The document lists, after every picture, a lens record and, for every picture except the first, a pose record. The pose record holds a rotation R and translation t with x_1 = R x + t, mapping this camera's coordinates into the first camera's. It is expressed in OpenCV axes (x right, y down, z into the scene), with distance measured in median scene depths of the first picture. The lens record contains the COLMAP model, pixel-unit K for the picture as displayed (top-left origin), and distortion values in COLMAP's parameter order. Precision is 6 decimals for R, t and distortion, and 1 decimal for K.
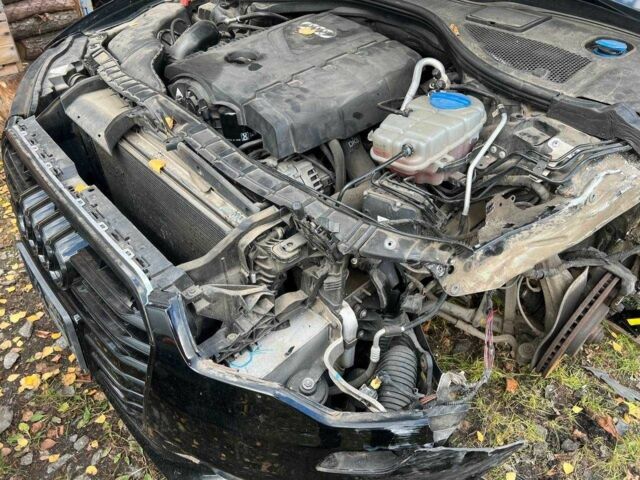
lens RADIAL K [[485.9, 0, 320.0], [0, 485.9, 240.0], [0, 0, 1]] dist [0.044432, -0.060521]
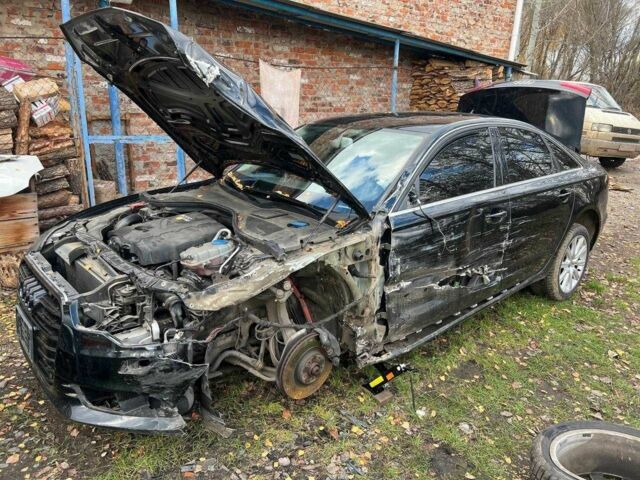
lens RADIAL K [[485.9, 0, 320.0], [0, 485.9, 240.0], [0, 0, 1]] dist [0.044432, -0.060521]
pose [[0.999813, 0.017518, -0.008199, 0.723433], [-0.019337, 0.914656, -0.403770, 0.599414], [0.000426, 0.403853, 0.914824, -1.069487]]
